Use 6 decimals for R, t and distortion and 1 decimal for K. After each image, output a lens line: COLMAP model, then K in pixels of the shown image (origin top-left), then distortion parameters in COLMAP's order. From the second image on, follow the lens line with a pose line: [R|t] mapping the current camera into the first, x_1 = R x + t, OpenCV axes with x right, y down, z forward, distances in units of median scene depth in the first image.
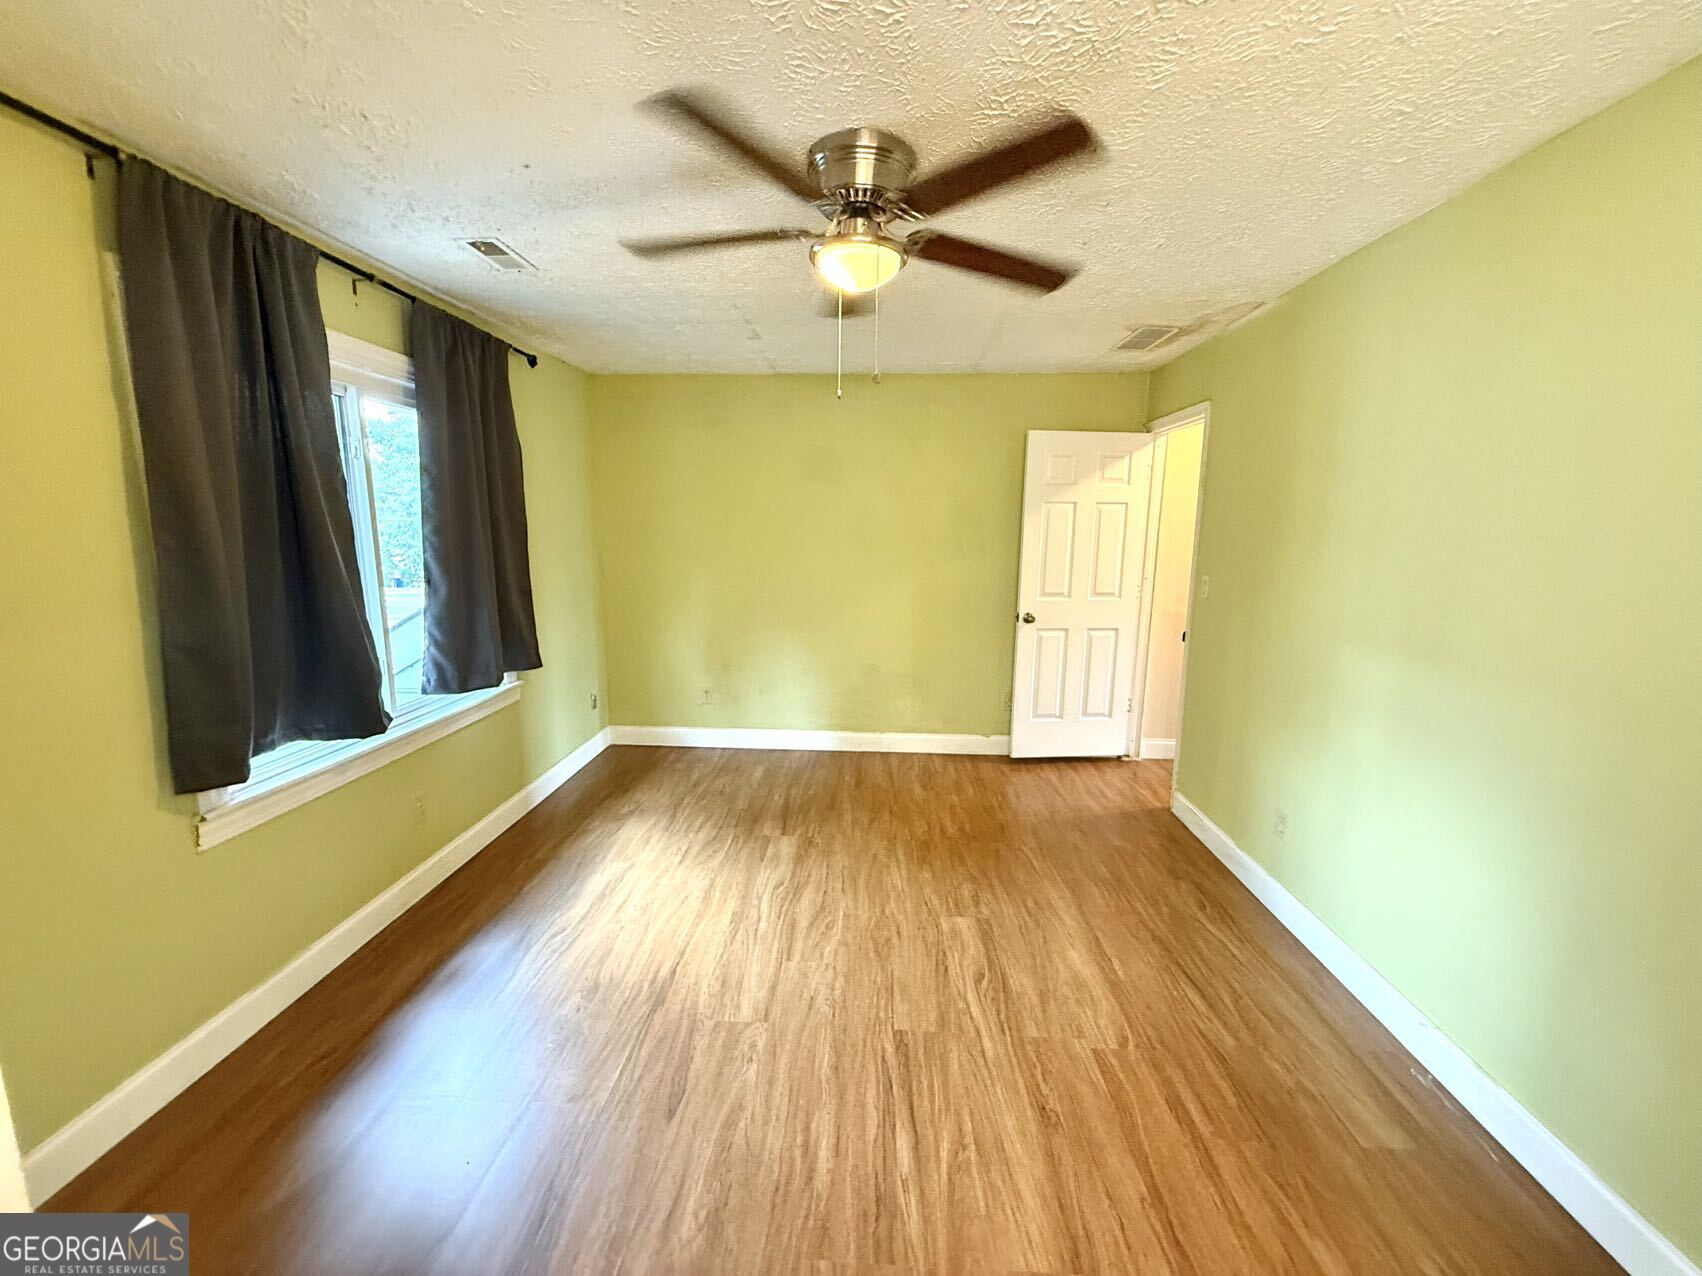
lens RADIAL K [[681.3, 0, 845.9], [0, 681.3, 635.4], [0, 0, 1]] dist [-0.001105, -0.000268]
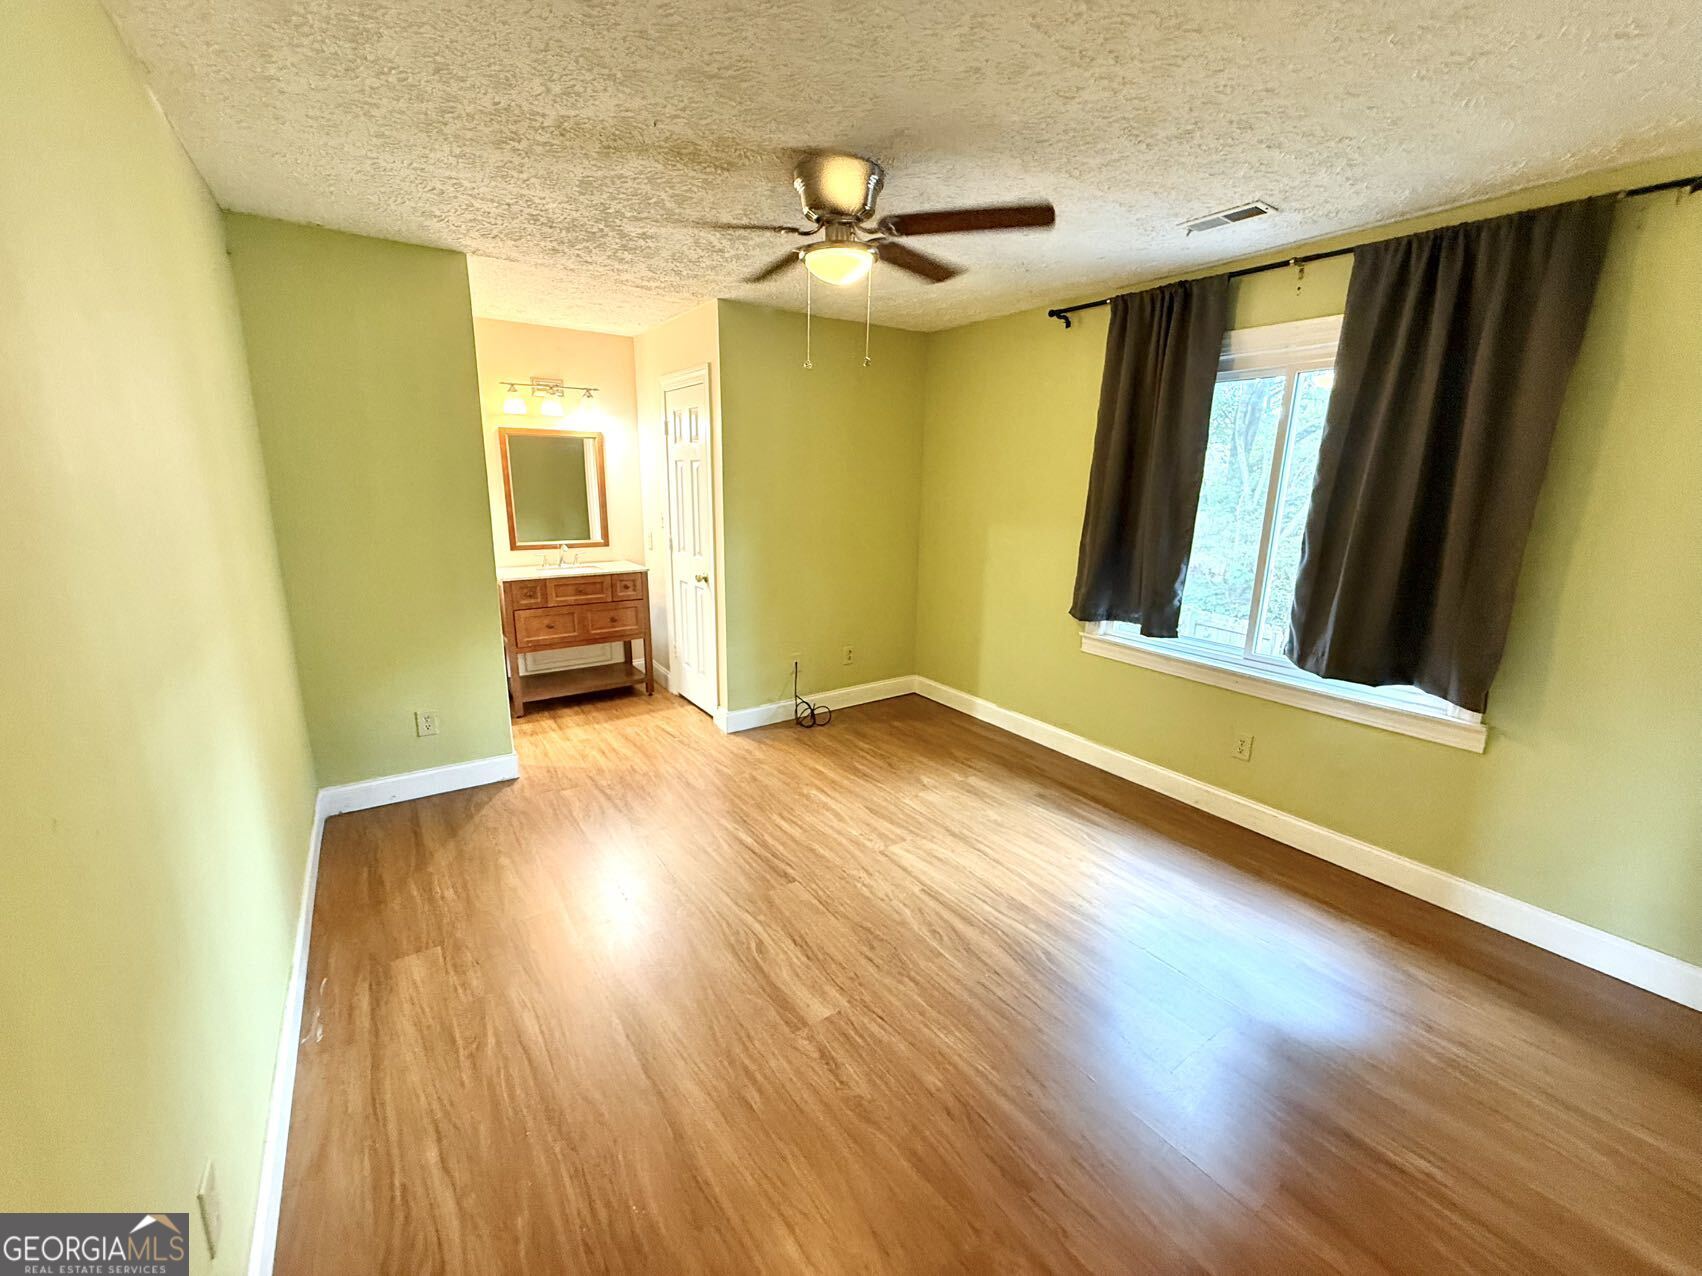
lens RADIAL K [[681.3, 0, 845.9], [0, 681.3, 635.4], [0, 0, 1]] dist [-0.001105, -0.000268]
pose [[-0.789607, 0.118535, -0.602054, 0.634728], [-0.123438, 0.930422, 0.345077, -0.261714], [0.601068, 0.346792, -0.720036, 1.626094]]
